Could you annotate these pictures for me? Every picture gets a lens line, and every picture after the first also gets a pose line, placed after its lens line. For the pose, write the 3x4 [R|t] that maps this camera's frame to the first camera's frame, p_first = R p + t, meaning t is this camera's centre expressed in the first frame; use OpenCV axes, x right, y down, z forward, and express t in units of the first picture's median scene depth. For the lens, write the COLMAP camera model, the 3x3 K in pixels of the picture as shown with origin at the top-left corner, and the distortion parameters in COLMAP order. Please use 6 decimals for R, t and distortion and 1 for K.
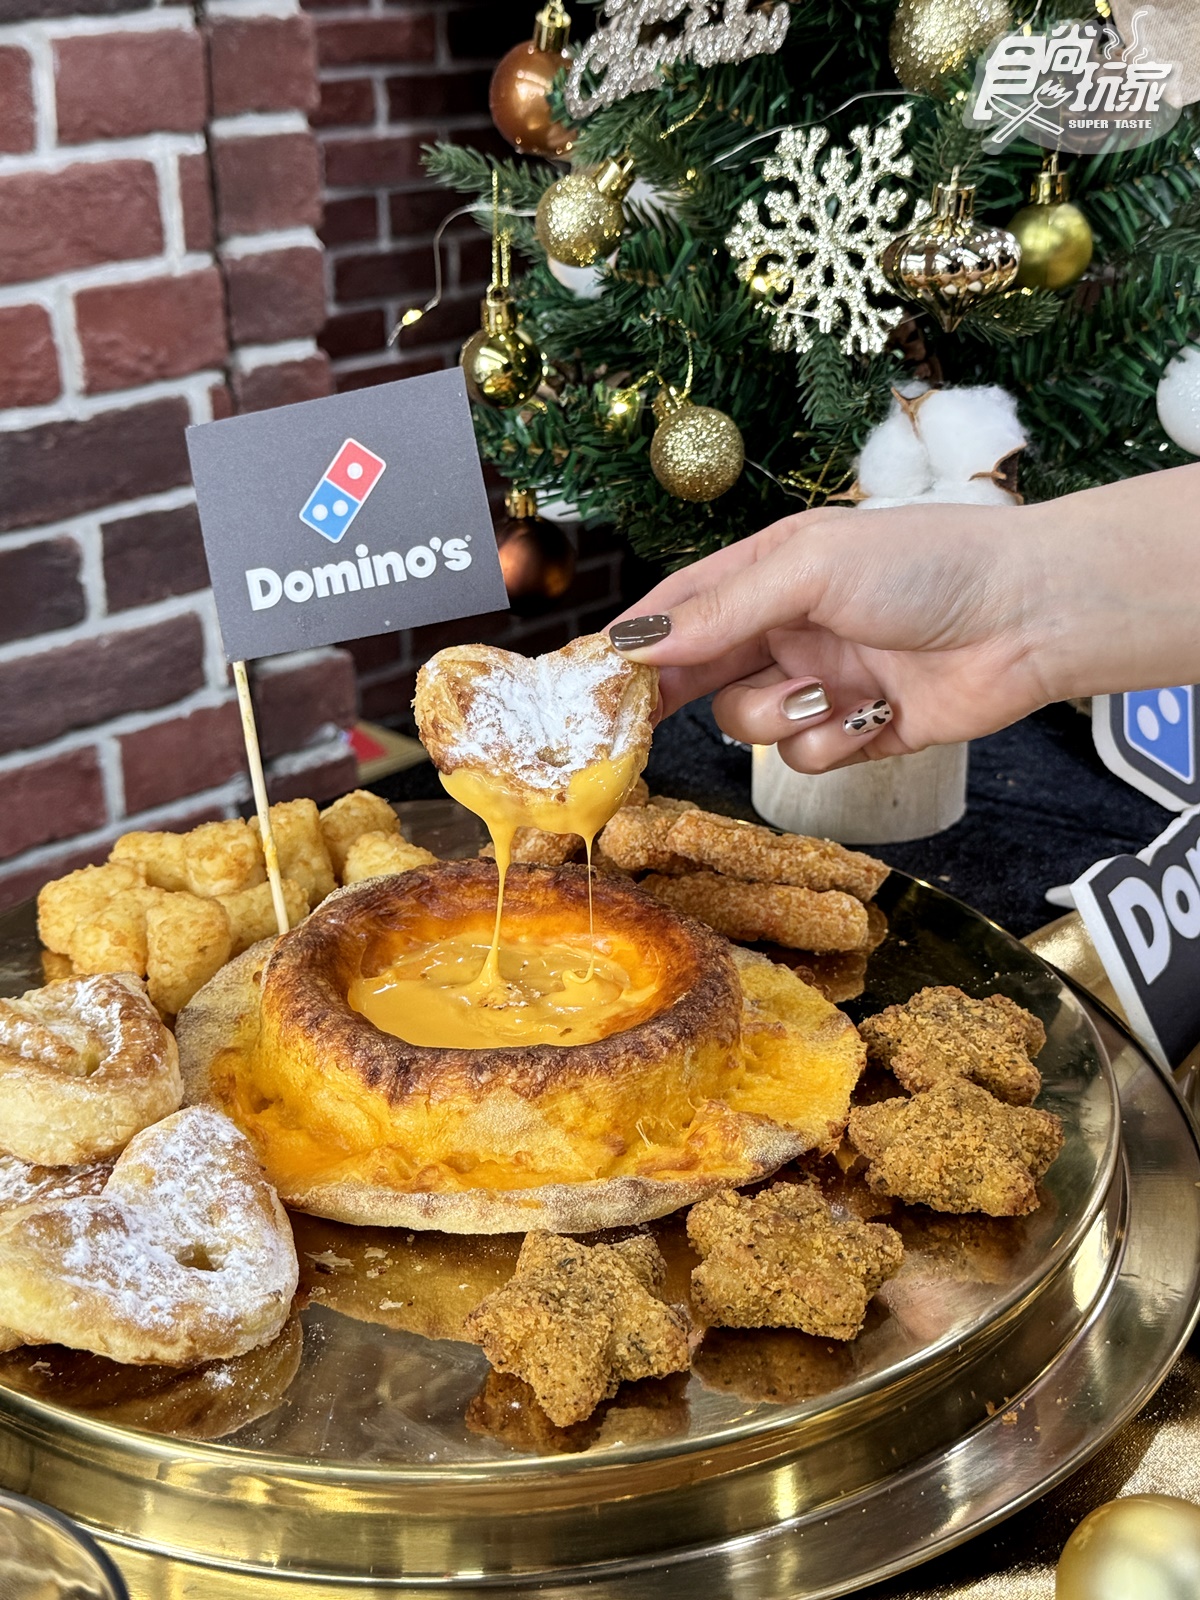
lens RADIAL K [[2203.1, 0, 602.1], [0, 2203.1, 772.7], [0, 0, 1]] dist [0.131818, -0.099898]
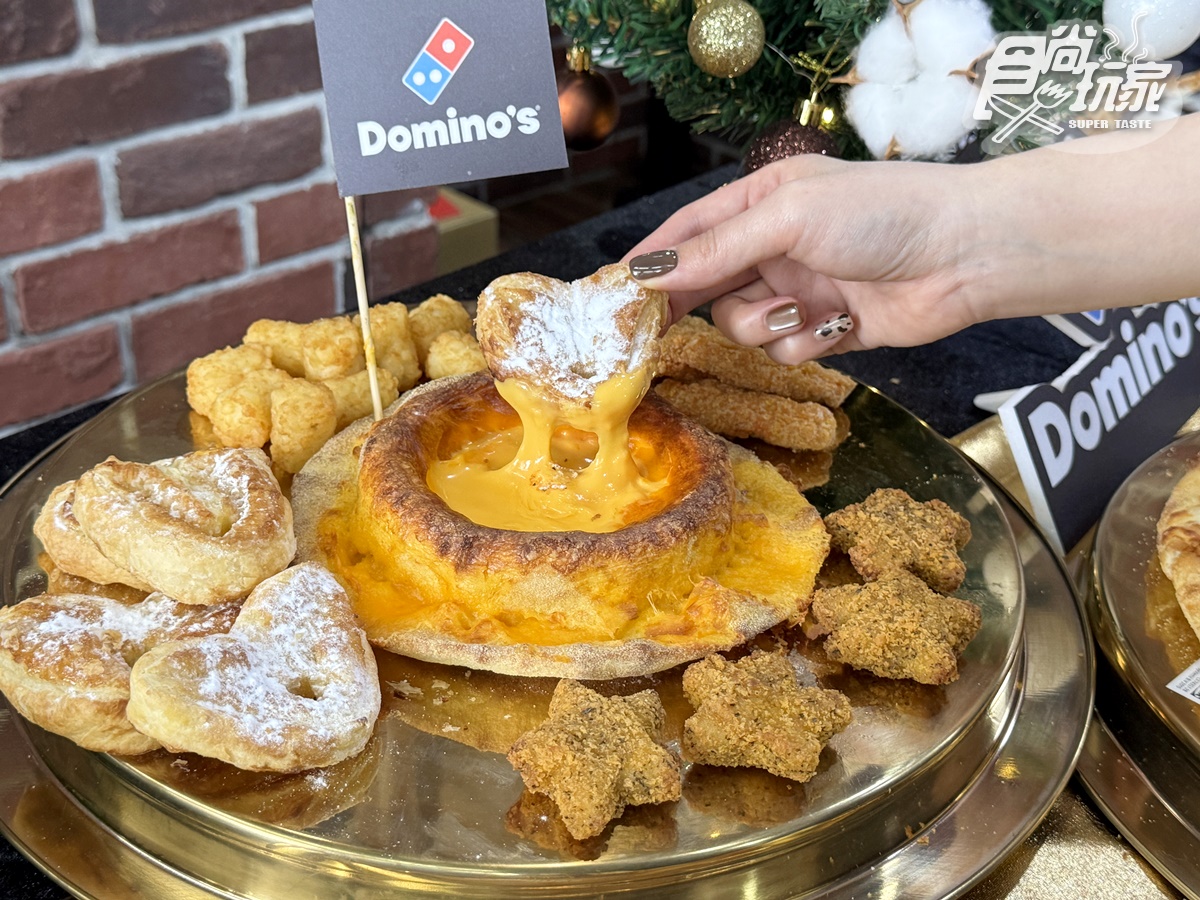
lens RADIAL K [[1652.3, 0, 584.4], [0, 1652.3, 445.0], [0, 0, 1]] dist [0.131818, -0.099898]
pose [[0.998243, 0.057653, -0.013706, -0.012913], [-0.055171, 0.988587, 0.140188, -0.059815], [0.021631, -0.139185, 0.990030, 0.063948]]
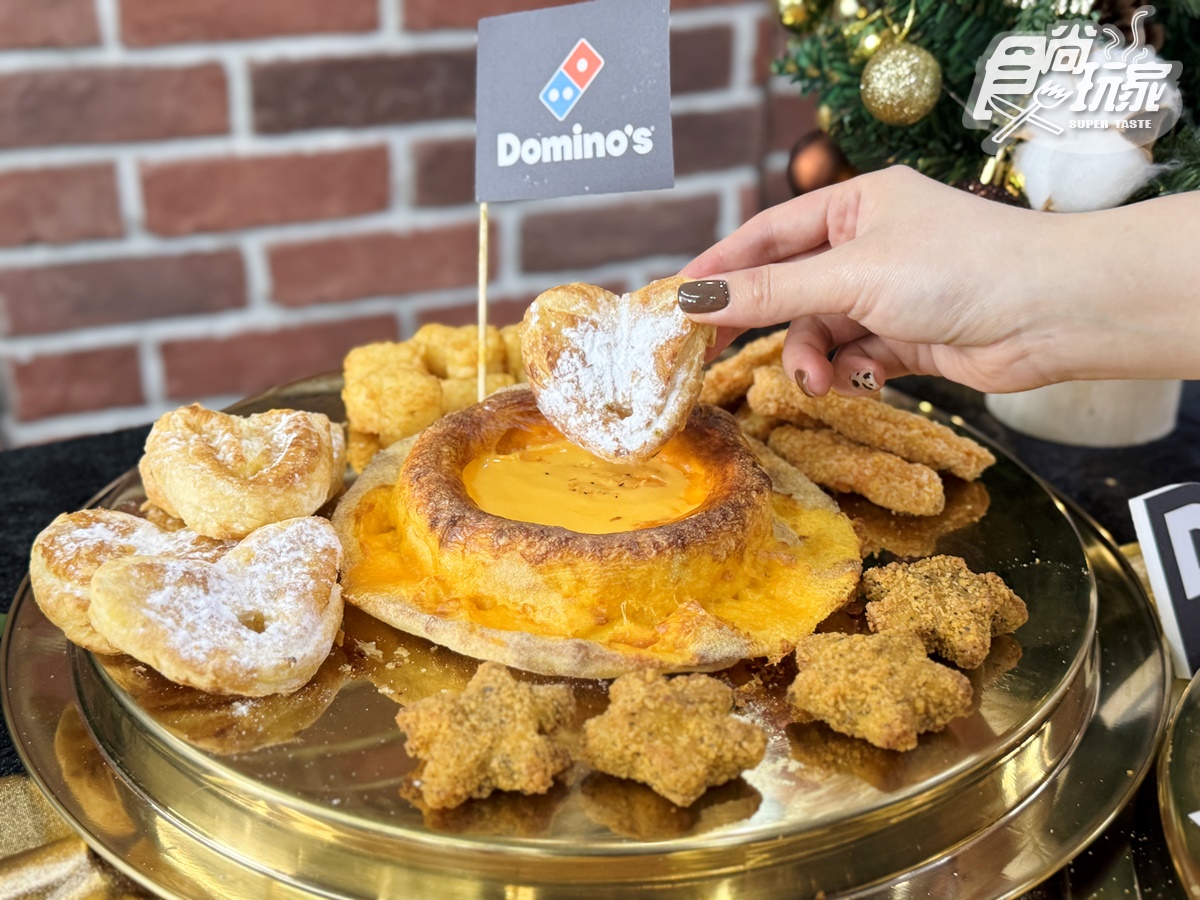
lens RADIAL K [[1652.3, 0, 584.4], [0, 1652.3, 445.0], [0, 0, 1]] dist [0.131818, -0.099898]
pose [[0.914041, 0.188128, -0.359357, 0.320643], [-0.163066, 0.981623, 0.099126, -0.019933], [0.371401, -0.032007, 0.927921, 0.123685]]
